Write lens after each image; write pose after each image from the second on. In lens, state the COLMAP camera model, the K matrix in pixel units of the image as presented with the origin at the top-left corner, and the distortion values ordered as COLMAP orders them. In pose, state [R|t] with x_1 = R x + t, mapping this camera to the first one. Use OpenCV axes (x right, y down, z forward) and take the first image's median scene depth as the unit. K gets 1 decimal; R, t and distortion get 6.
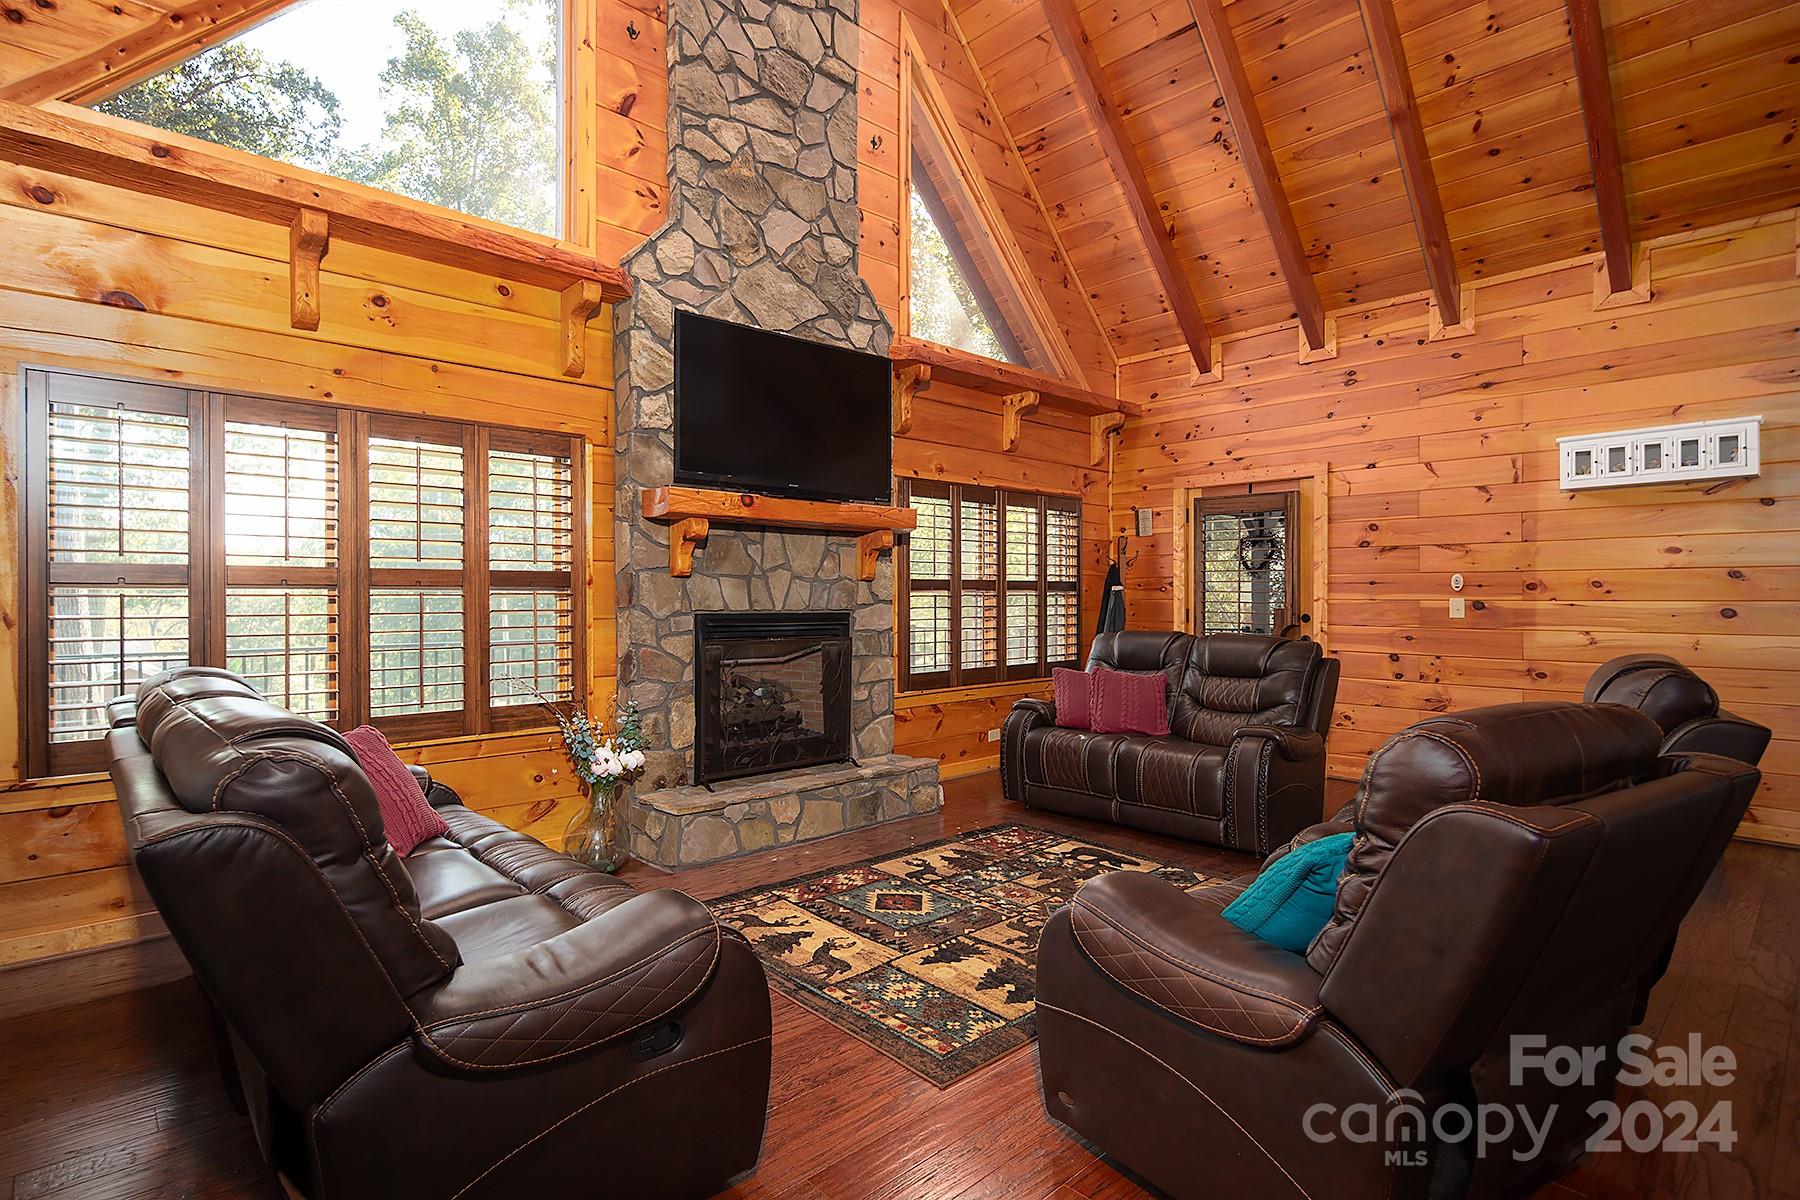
lens RADIAL K [[896.4, 0, 857.6], [0, 896.4, 603.9], [0, 0, 1]] dist [0.003198, 0.000013]
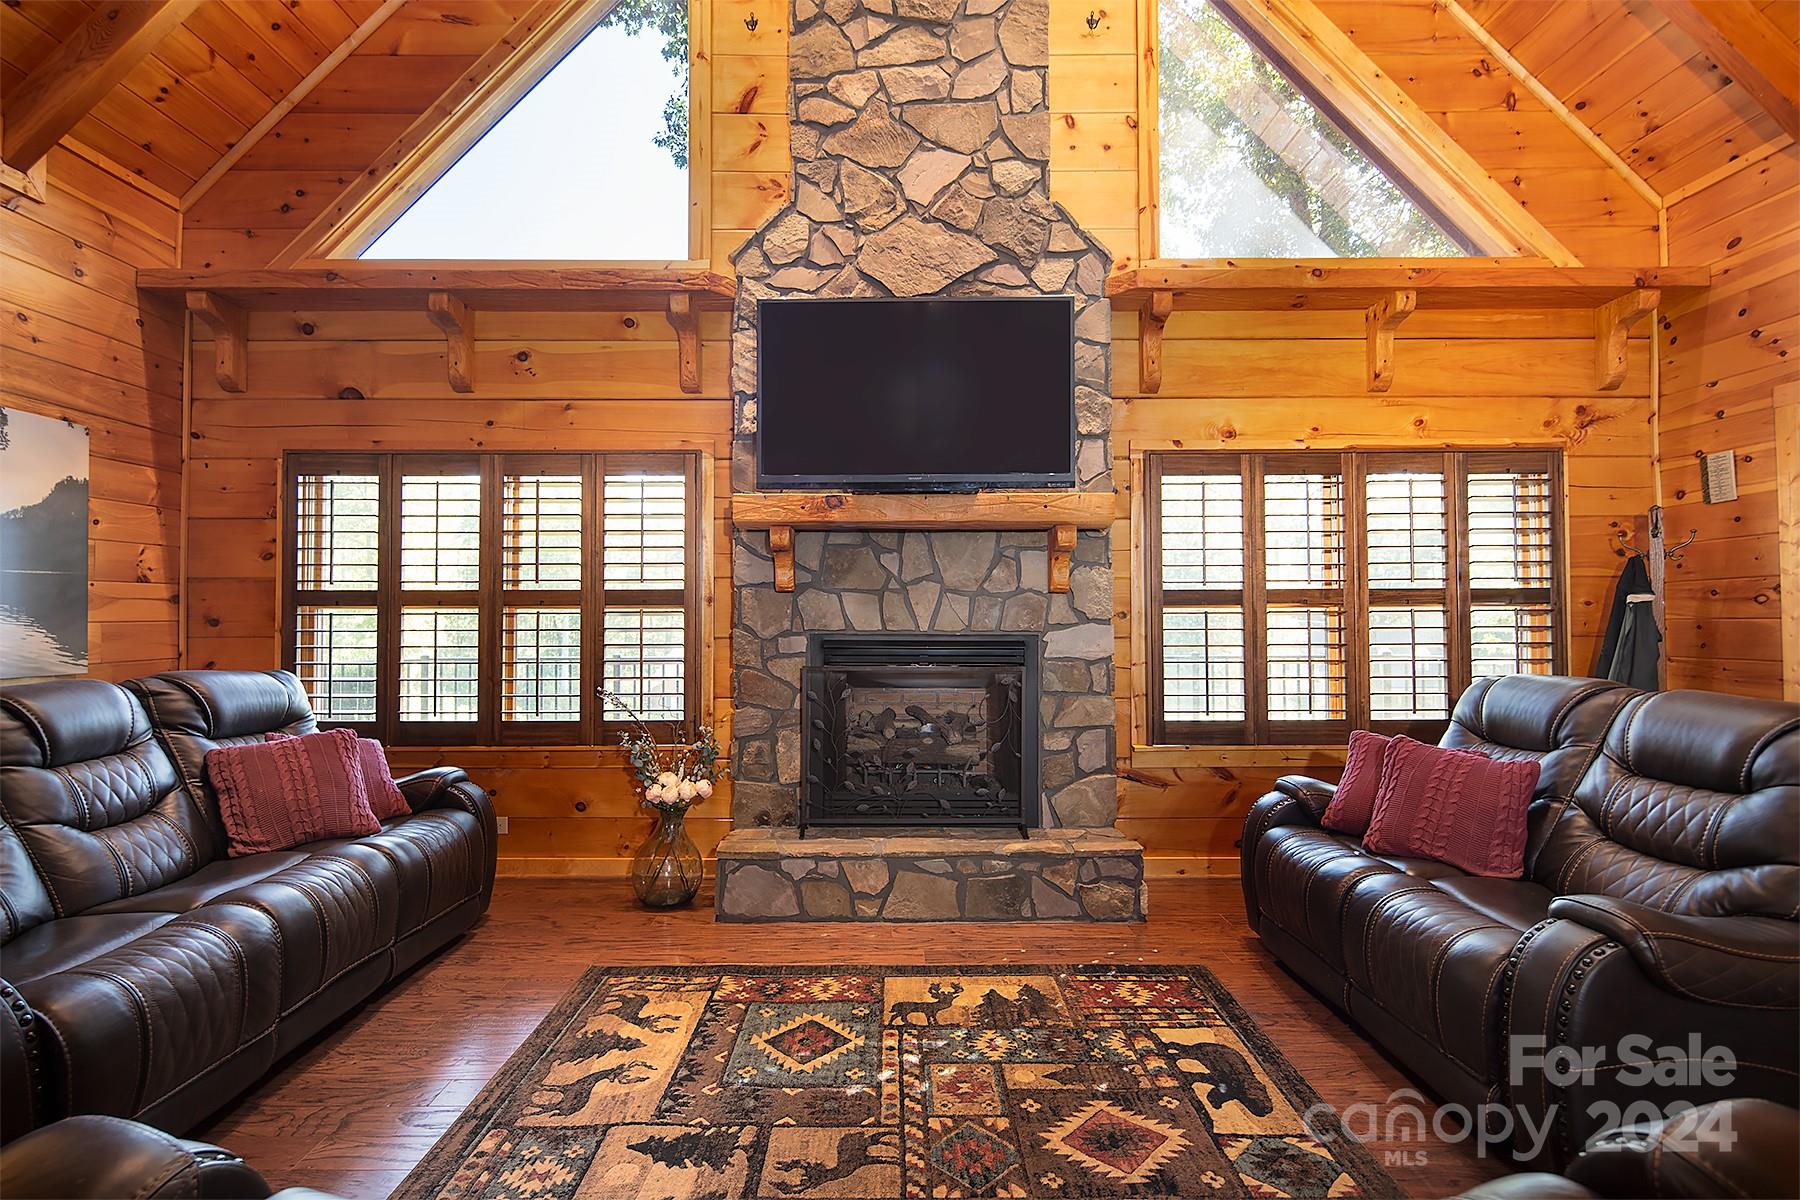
lens RADIAL K [[853.8, 0, 910.3], [0, 853.8, 596.2], [0, 0, 1]] dist [0.003268, -0.000138]
pose [[0.745189, -0.013759, -0.666712, 0.446589], [-0.003313, 0.999698, -0.024334, -0.005899], [0.666846, 0.020343, 0.744918, 0.422458]]
